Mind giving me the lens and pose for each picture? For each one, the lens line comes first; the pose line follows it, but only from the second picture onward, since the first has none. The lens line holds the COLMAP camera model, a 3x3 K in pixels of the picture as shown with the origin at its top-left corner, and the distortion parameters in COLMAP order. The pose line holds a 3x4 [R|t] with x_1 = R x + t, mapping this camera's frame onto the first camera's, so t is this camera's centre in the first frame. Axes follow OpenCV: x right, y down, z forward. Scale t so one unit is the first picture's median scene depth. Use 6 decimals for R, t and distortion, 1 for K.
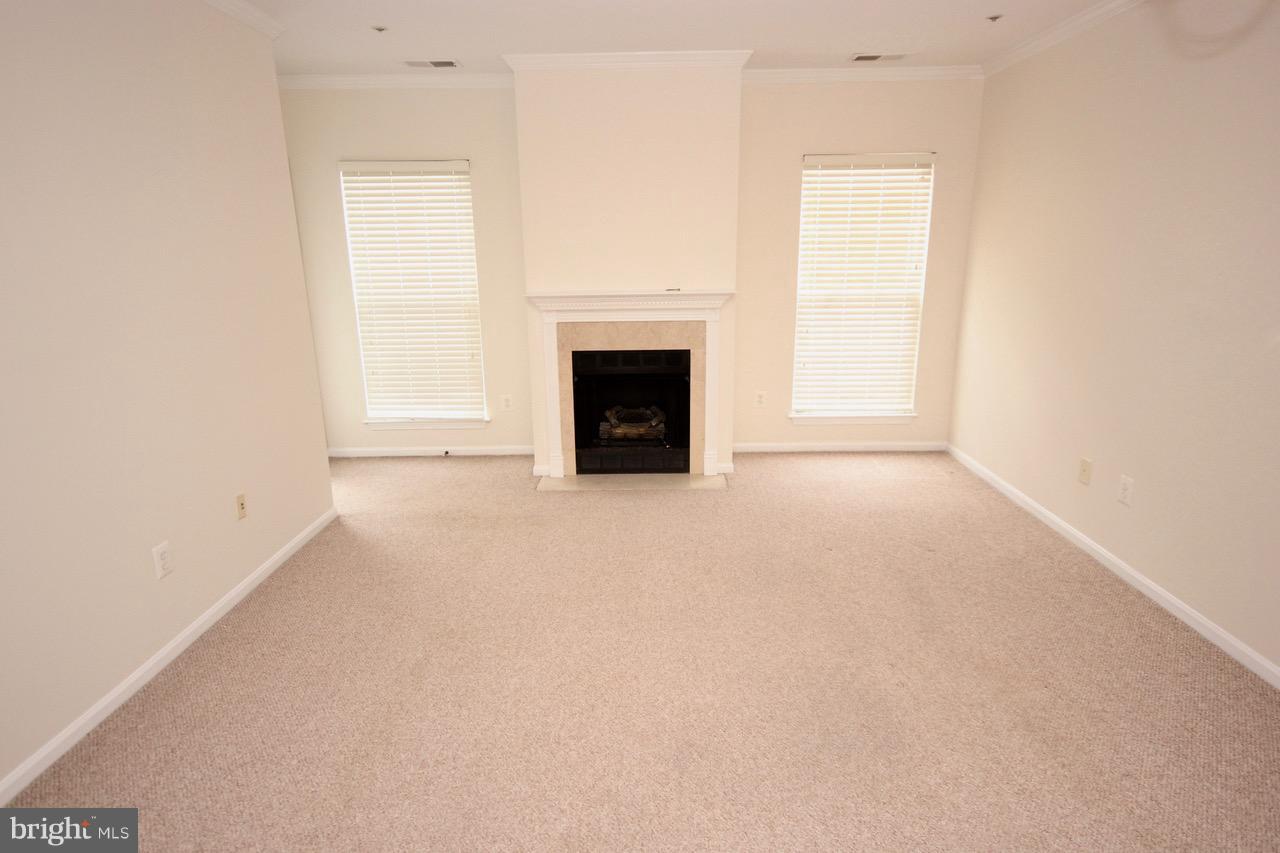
lens RADIAL K [[716.6, 0, 641.7], [0, 716.6, 439.8], [0, 0, 1]] dist [0.000993, 0.002157]
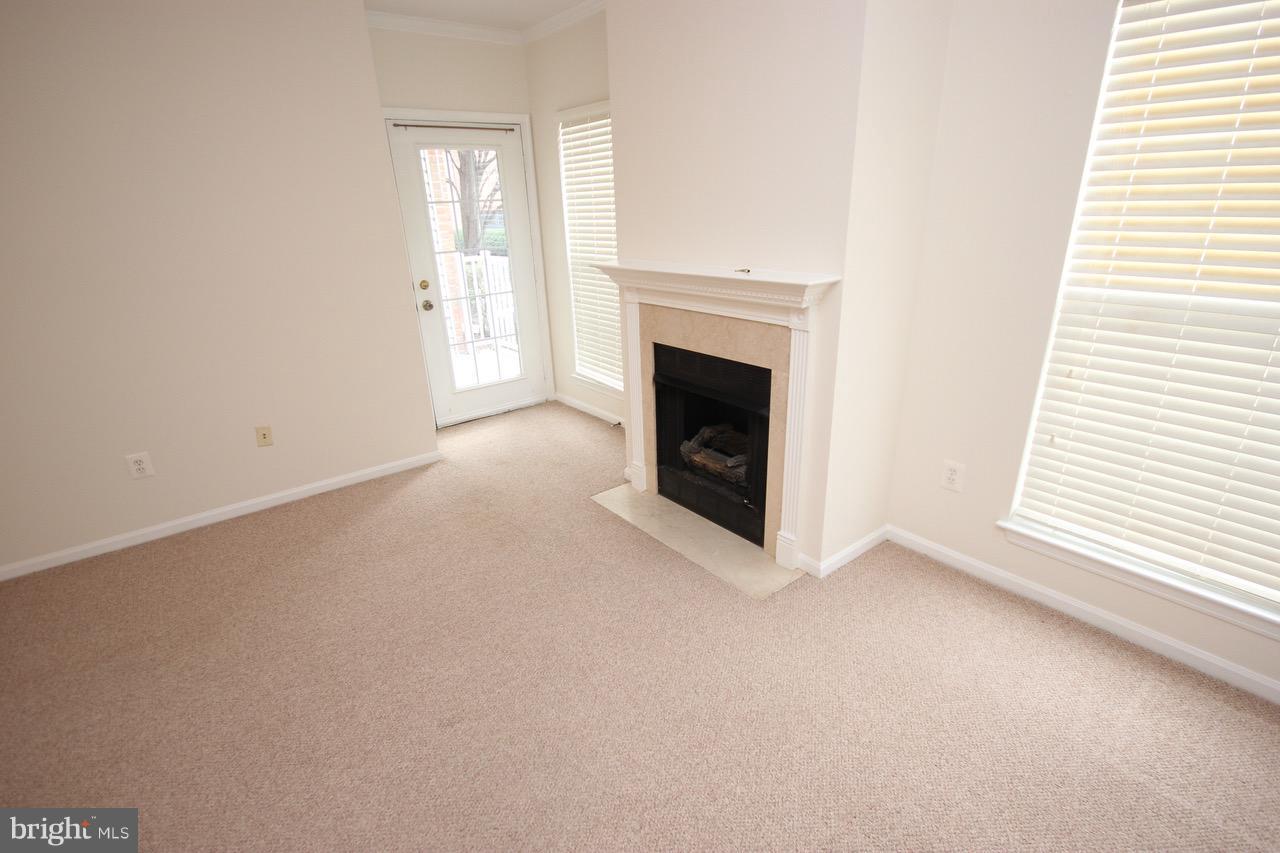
lens RADIAL K [[599.4, 0, 640.3], [0, 599.4, 432.5], [0, 0, 1]] dist [0.002683, -0.000296]
pose [[0.632793, 0.267356, -0.726700, 0.372886], [-0.181571, 0.963567, 0.196393, -0.148819], [0.752731, 0.007671, 0.658283, 0.550868]]
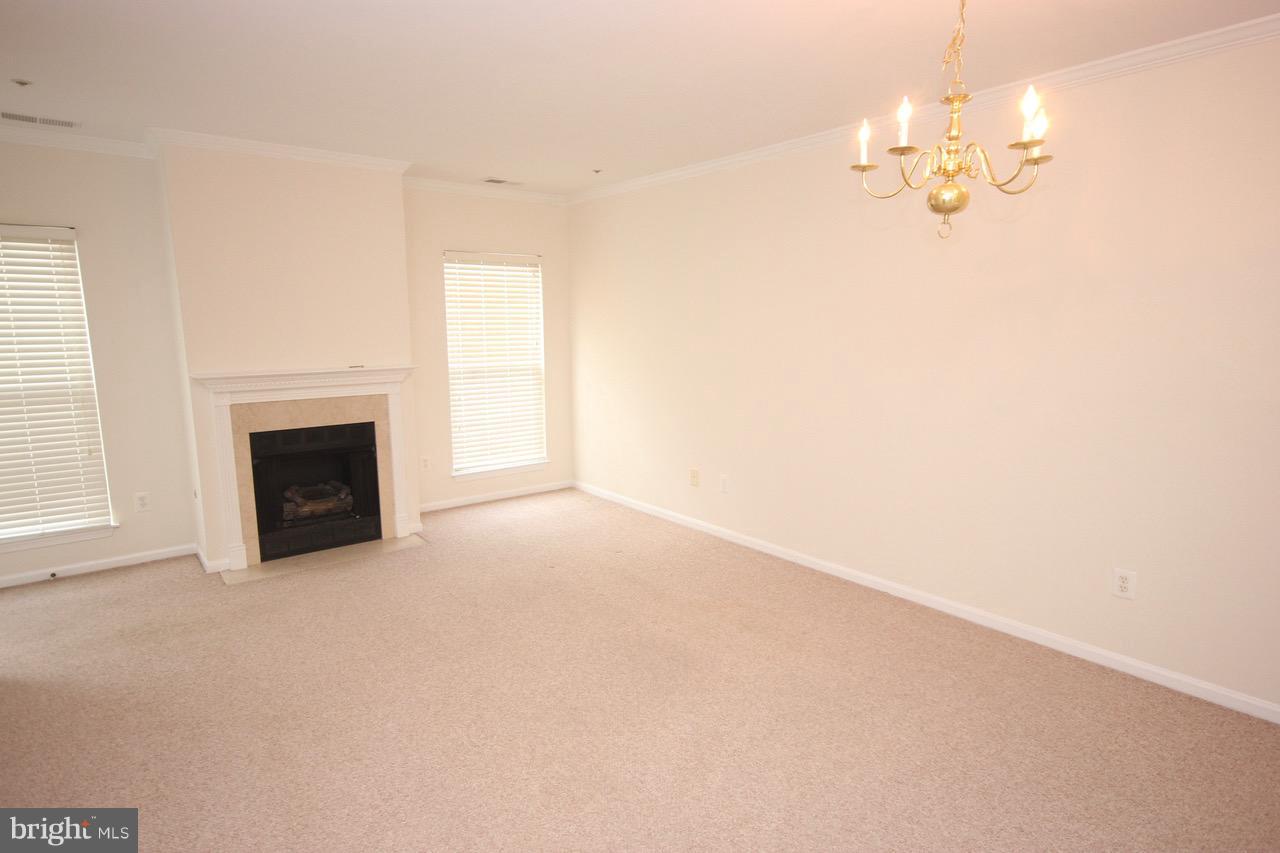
lens RADIAL K [[716.6, 0, 641.7], [0, 716.6, 439.8], [0, 0, 1]] dist [0.000993, 0.002157]
pose [[0.772056, -0.096022, 0.628258, -0.285735], [0.162455, 0.985498, -0.049016, 0.017005], [-0.614441, 0.139906, 0.776459, -0.063806]]
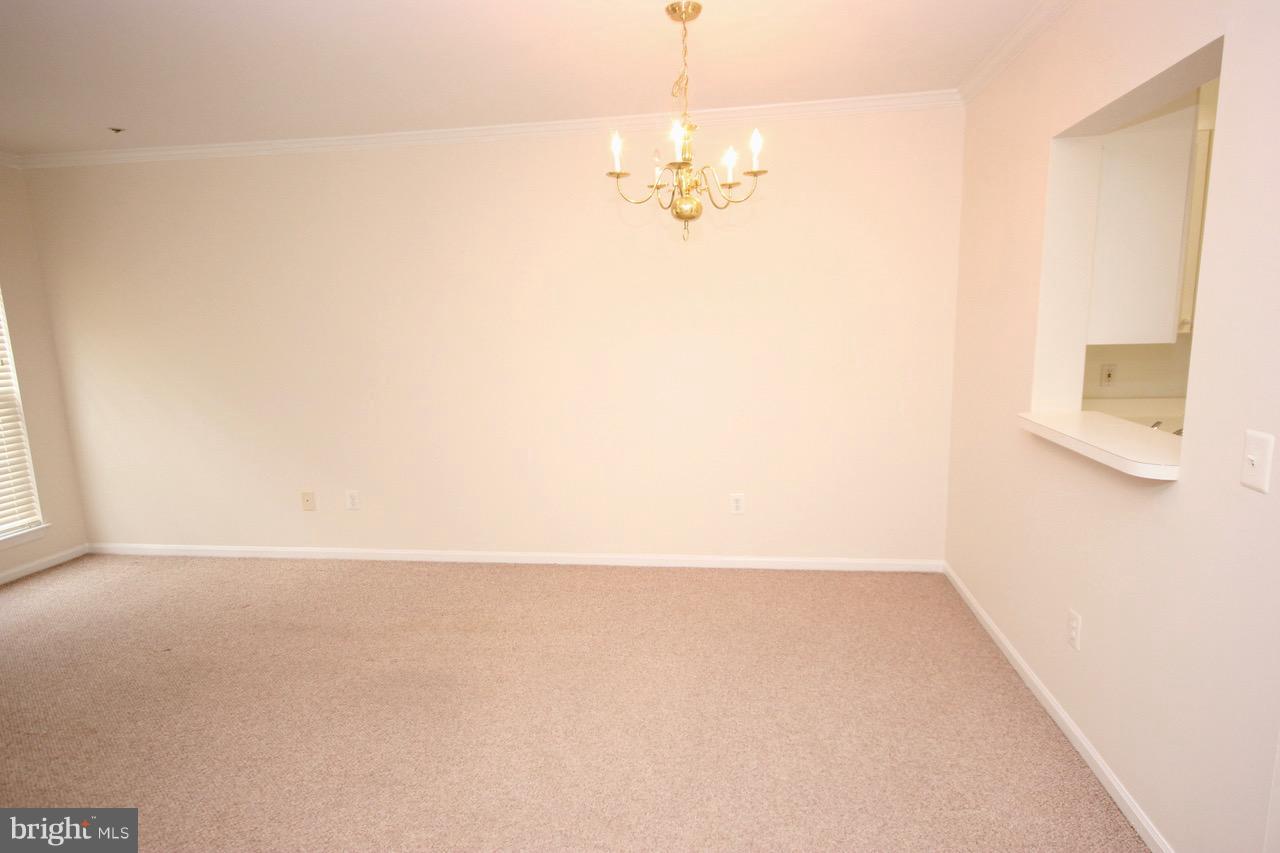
lens RADIAL K [[716.6, 0, 641.7], [0, 716.6, 439.8], [0, 0, 1]] dist [0.000993, 0.002157]
pose [[0.115132, -0.164852, 0.979576, -0.415454], [0.290635, 0.948571, 0.125475, -0.035127], [-0.949882, 0.270253, 0.157122, 0.146186]]
